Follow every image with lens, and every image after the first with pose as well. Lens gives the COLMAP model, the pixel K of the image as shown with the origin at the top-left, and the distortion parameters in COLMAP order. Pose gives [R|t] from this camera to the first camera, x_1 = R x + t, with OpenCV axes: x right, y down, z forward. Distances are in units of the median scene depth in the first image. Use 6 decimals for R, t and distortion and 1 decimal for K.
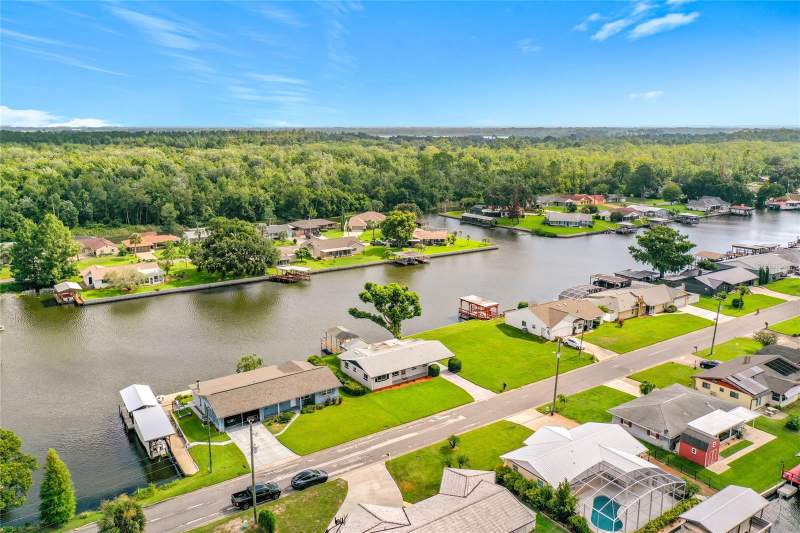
lens RADIAL K [[630.4, 0, 412.7], [0, 630.4, 266.5], [0, 0, 1]] dist [0.007848, 0.002697]
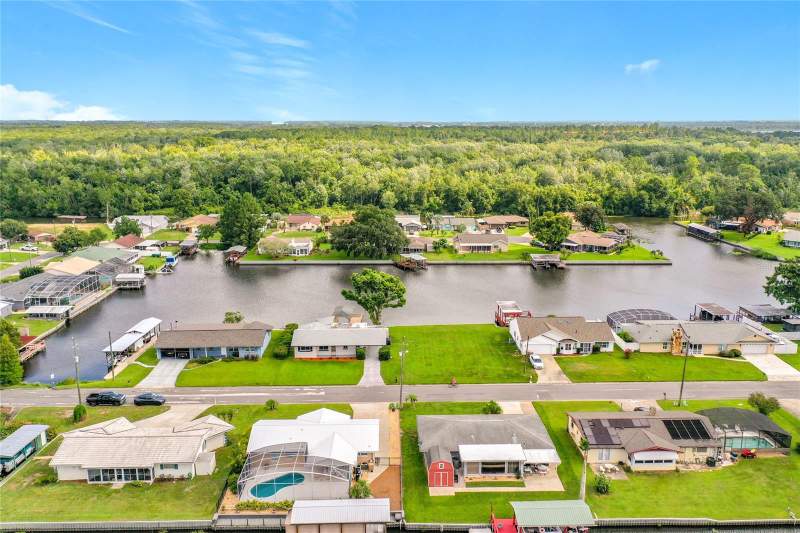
lens RADIAL K [[650.9, 0, 413.4], [0, 650.9, 303.7], [0, 0, 1]] dist [0.006081, 0.005533]
pose [[0.833266, 0.148818, -0.532467, 0.430079], [-0.119045, 0.988796, 0.090061, -0.018107], [0.539903, -0.011657, 0.841646, 0.076662]]
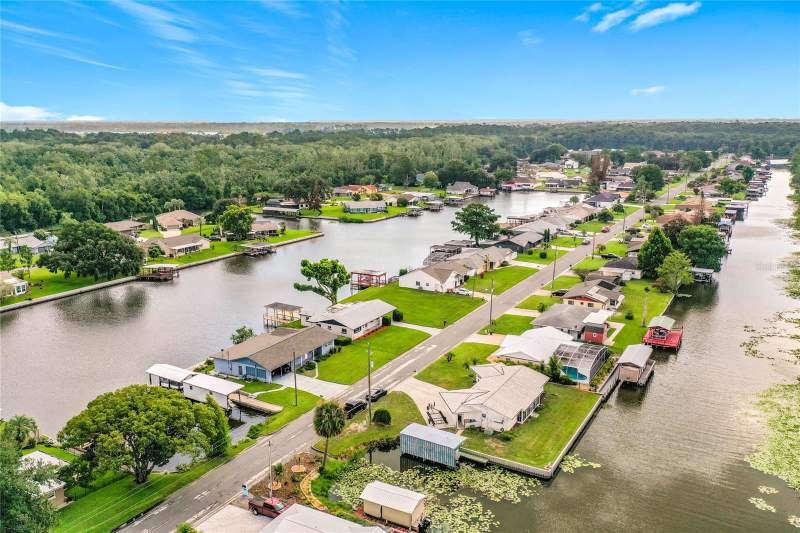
lens RADIAL K [[650.9, 0, 413.4], [0, 650.9, 303.7], [0, 0, 1]] dist [0.006081, 0.005533]
pose [[0.898136, -0.121359, 0.422640, -0.287239], [0.098071, 0.992234, 0.076507, 0.024050], [-0.428642, -0.027265, 0.903063, -0.113710]]
